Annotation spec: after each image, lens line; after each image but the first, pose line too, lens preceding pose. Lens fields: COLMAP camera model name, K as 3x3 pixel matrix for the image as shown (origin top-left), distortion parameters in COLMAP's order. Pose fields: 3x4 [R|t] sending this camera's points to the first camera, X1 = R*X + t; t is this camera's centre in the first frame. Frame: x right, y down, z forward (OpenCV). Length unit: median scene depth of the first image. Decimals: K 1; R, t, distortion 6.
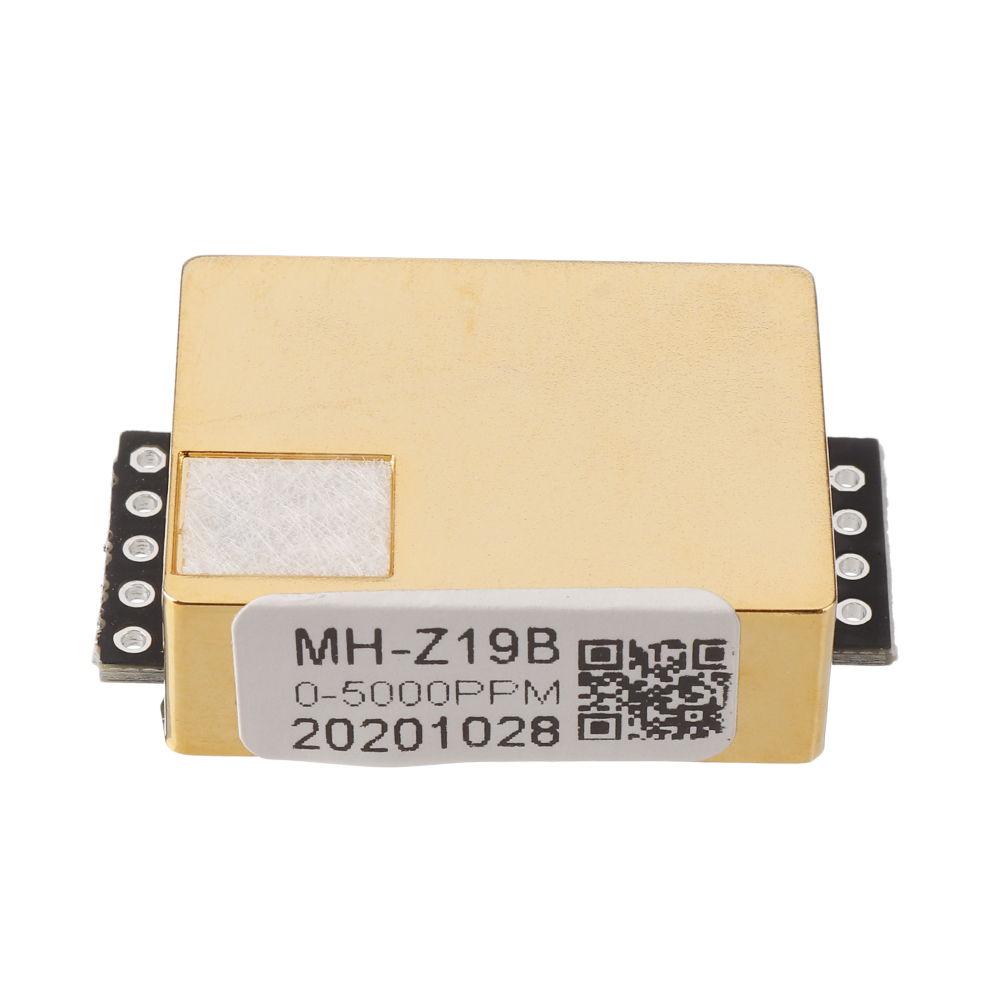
lens RADIAL K [[4101.5, 0, 500.0], [0, 4101.5, 500.0], [0, 0, 1]] dist [0.195707, 3.353021]
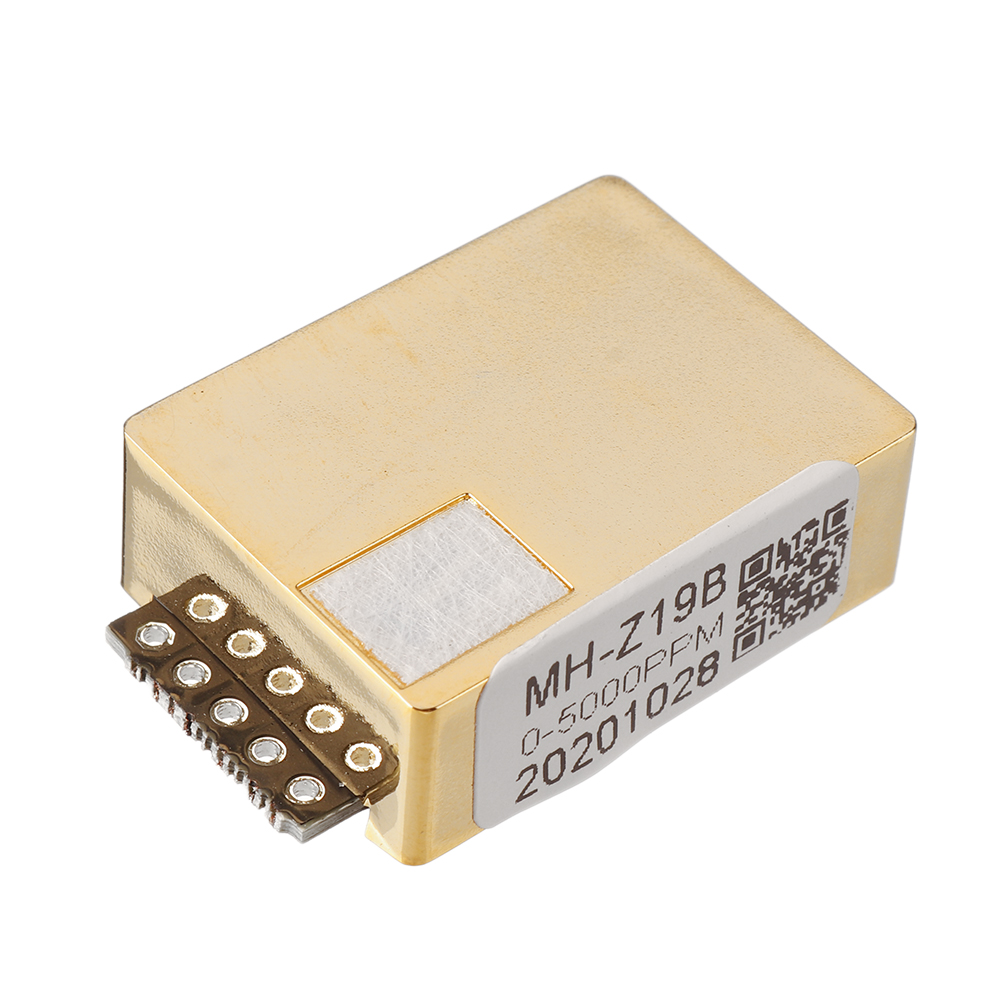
lens RADIAL K [[4101.5, 0, 500.0], [0, 4101.5, 500.0], [0, 0, 1]] dist [0.195707, 3.353021]
pose [[0.773359, -0.441481, 0.454984, -0.473917], [0.438508, 0.890811, 0.119020, -0.124619], [-0.457850, 0.107469, 0.882510, 0.125603]]
